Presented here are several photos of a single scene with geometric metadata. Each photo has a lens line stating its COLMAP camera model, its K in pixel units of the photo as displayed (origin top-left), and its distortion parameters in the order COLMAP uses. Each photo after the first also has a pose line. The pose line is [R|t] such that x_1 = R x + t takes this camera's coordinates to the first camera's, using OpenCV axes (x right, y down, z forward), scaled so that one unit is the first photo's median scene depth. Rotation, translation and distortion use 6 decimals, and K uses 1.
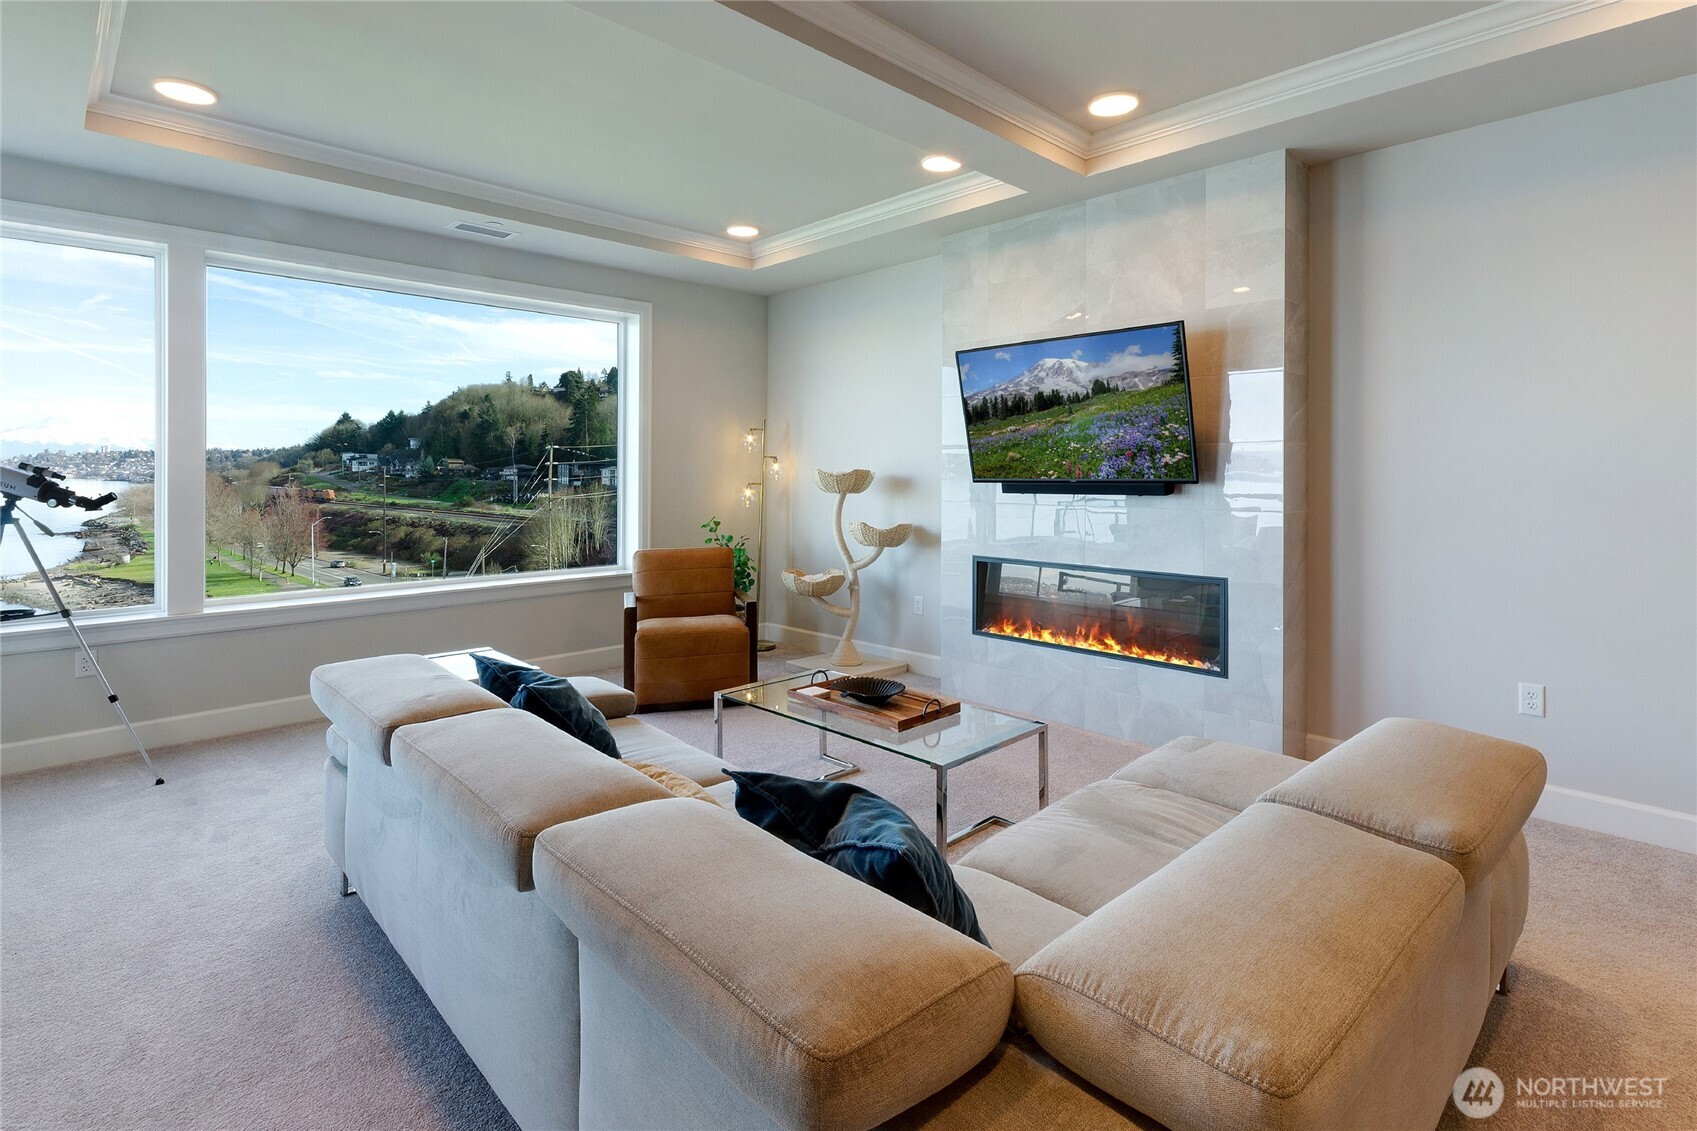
lens RADIAL K [[818.1, 0, 792.5], [0, 818.1, 463.5], [0, 0, 1]] dist [0.006043, 0.002072]
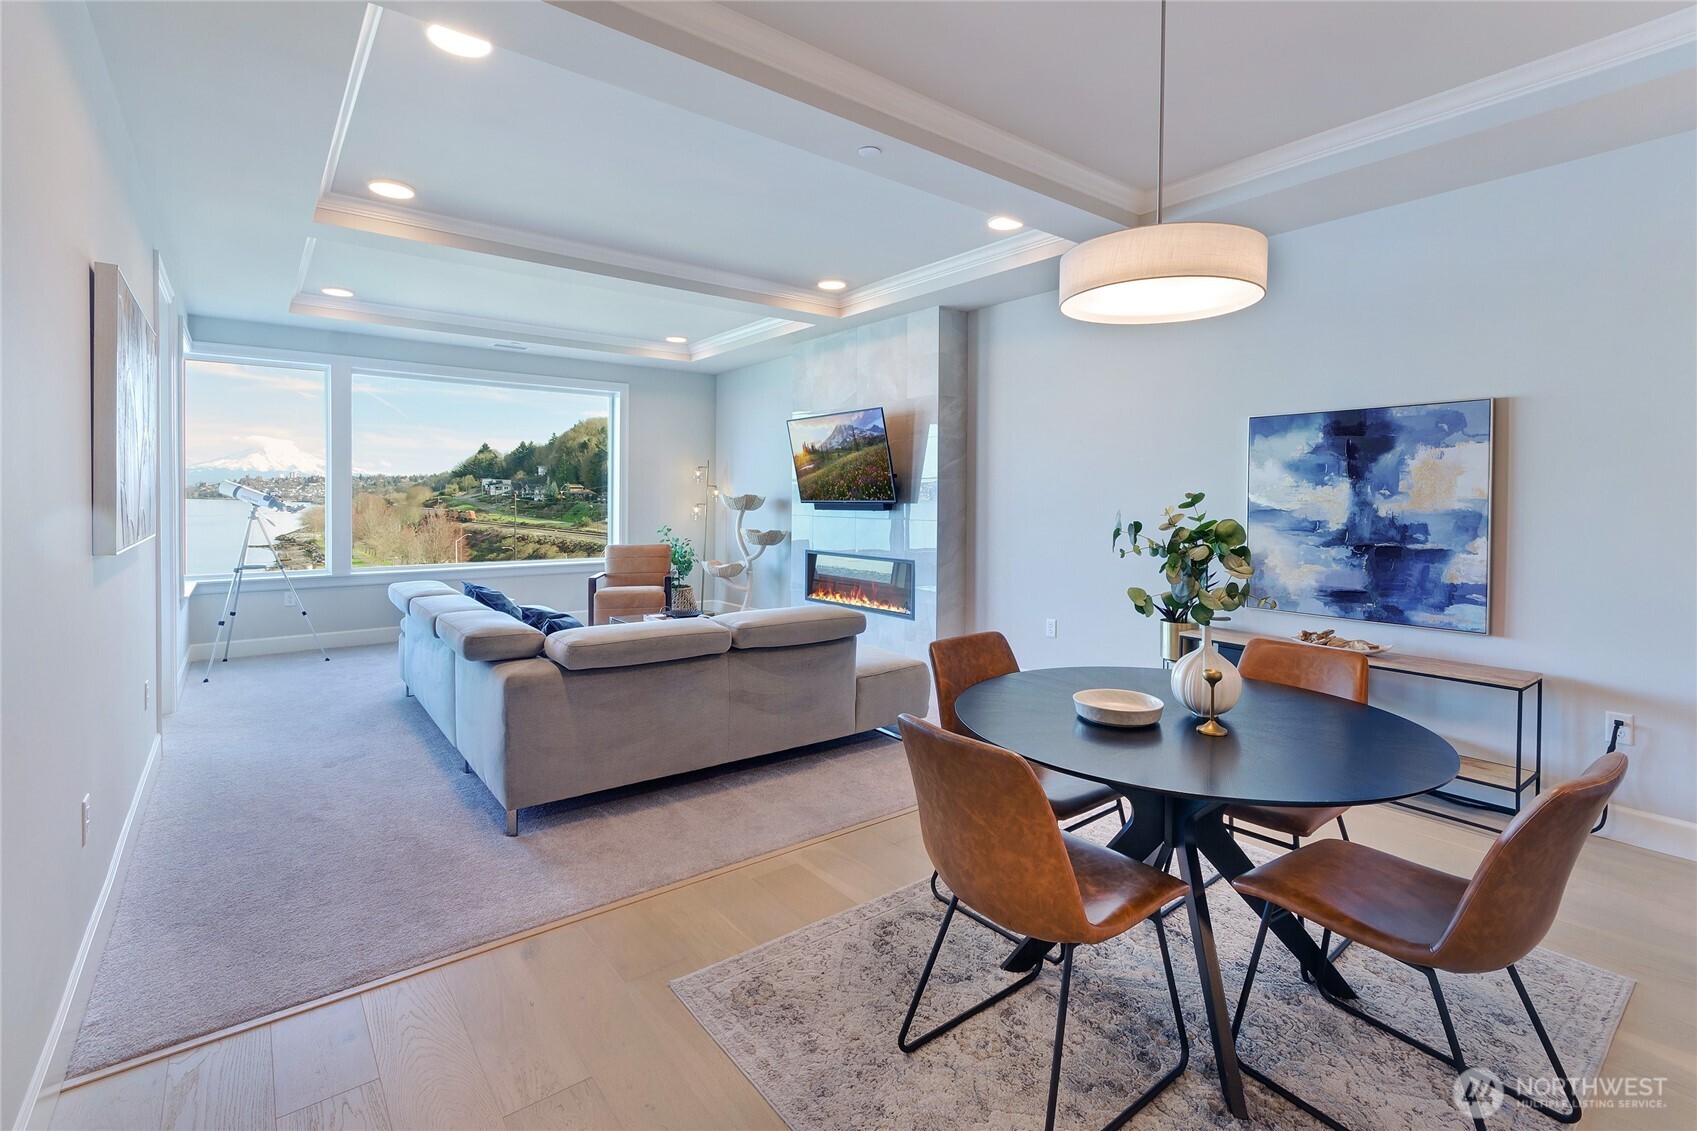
lens RADIAL K [[818.1, 0, 829.5], [0, 818.1, 503.2], [0, 0, 1]] dist [0.006043, 0.002072]
pose [[0.993312, 0.004481, -0.115370, 0.379975], [-0.002425, 0.999836, 0.017956, -0.003601], [0.115432, -0.017556, 0.993160, -0.471915]]
